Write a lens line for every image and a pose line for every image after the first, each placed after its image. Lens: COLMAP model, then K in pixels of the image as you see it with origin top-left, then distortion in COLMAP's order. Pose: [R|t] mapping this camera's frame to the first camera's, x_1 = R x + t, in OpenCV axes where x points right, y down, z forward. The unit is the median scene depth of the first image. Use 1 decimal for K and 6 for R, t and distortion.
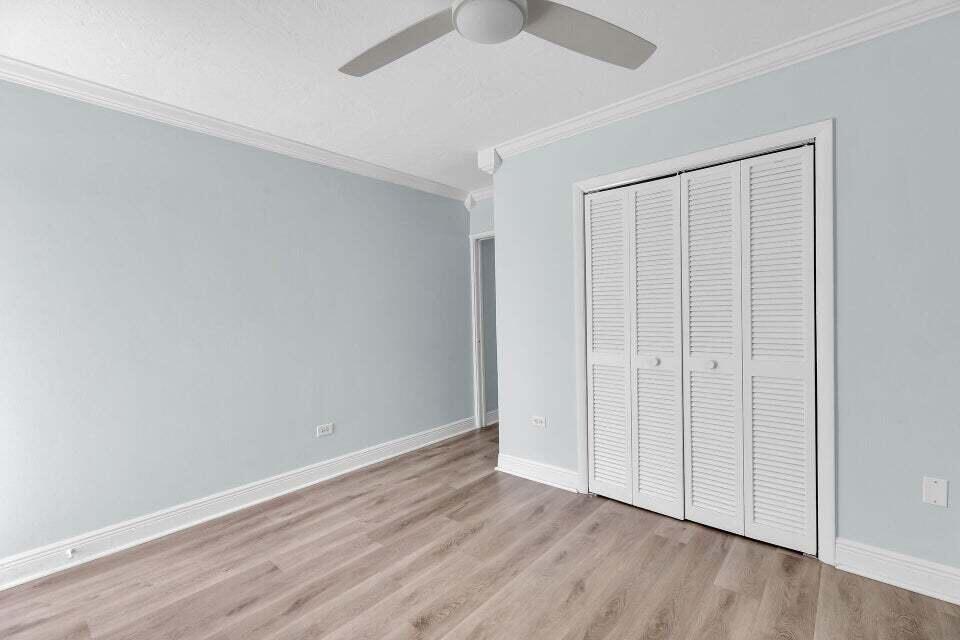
lens RADIAL K [[429.4, 0, 482.2], [0, 429.4, 317.7], [0, 0, 1]] dist [0.001301, -0.000032]
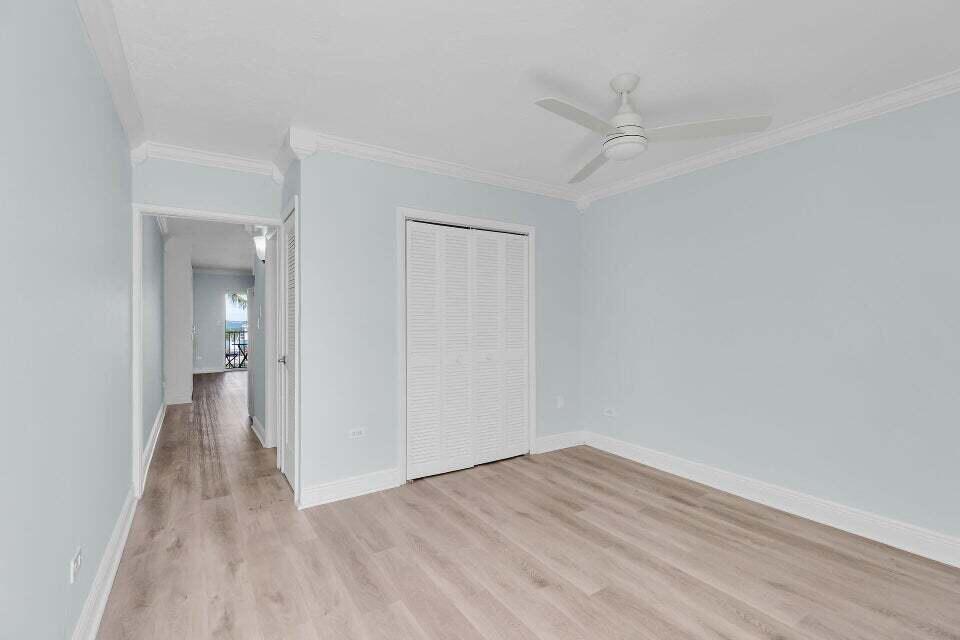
lens RADIAL K [[429.4, 0, 482.1], [0, 429.4, 320.6], [0, 0, 1]] dist [0.001301, -0.000032]
pose [[0.266189, 0.020744, 0.963698, -0.872708], [0.013056, 0.999599, -0.025123, 0.014597], [-0.963832, 0.019270, 0.265812, 0.542608]]
